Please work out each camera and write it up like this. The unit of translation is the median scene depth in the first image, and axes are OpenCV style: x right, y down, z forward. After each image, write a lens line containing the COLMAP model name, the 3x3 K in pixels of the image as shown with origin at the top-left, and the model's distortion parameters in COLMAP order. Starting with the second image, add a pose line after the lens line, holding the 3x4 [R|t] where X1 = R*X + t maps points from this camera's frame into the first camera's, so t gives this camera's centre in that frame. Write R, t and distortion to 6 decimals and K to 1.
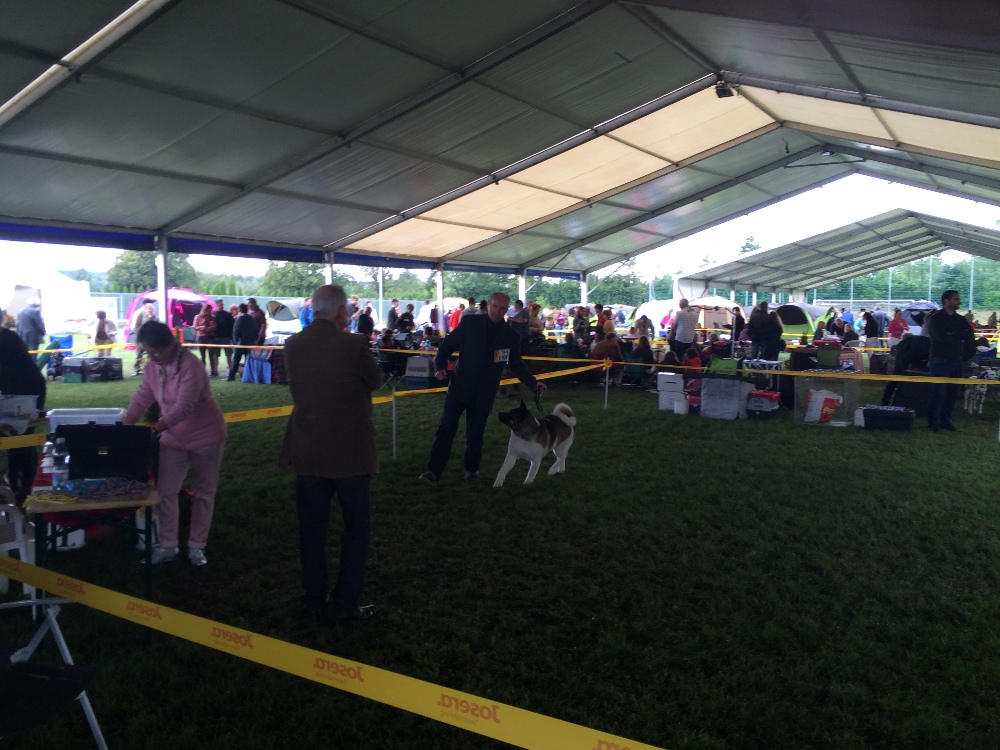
lens RADIAL K [[813.3, 0, 500.0], [0, 813.3, 375.0], [0, 0, 1]] dist [0.094005, -0.122417]
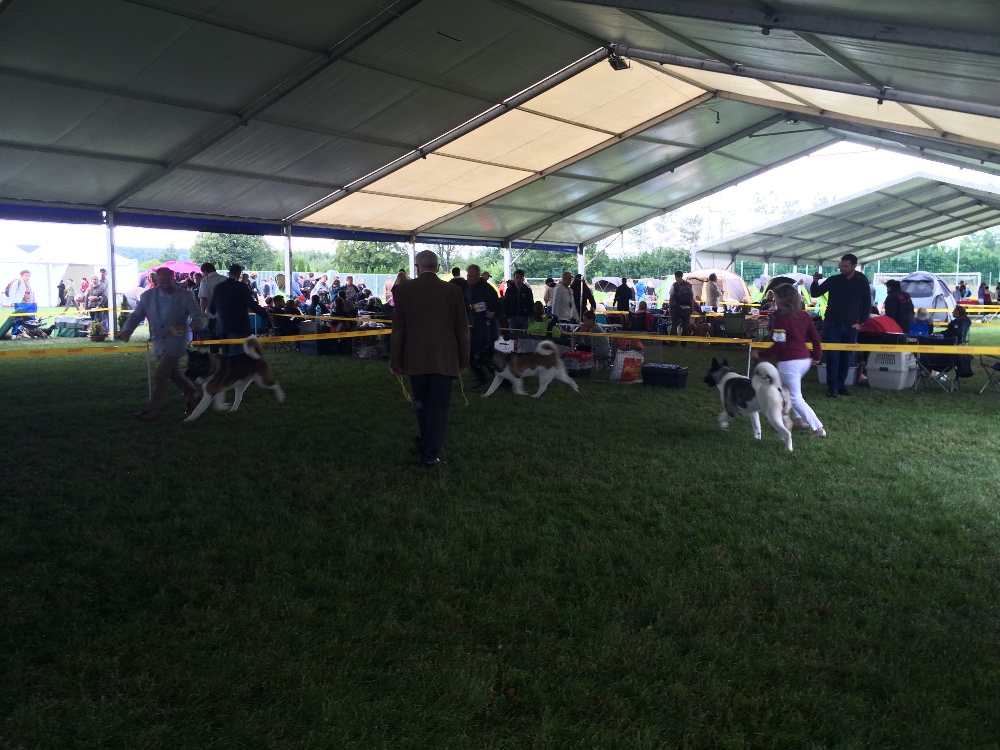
lens RADIAL K [[813.3, 0, 500.0], [0, 813.3, 375.0], [0, 0, 1]] dist [0.094005, -0.122417]
pose [[0.994650, 0.009927, -0.102820, 0.181466], [-0.007034, 0.999570, 0.028458, 0.011714], [0.103058, -0.027582, 0.994293, -0.035505]]
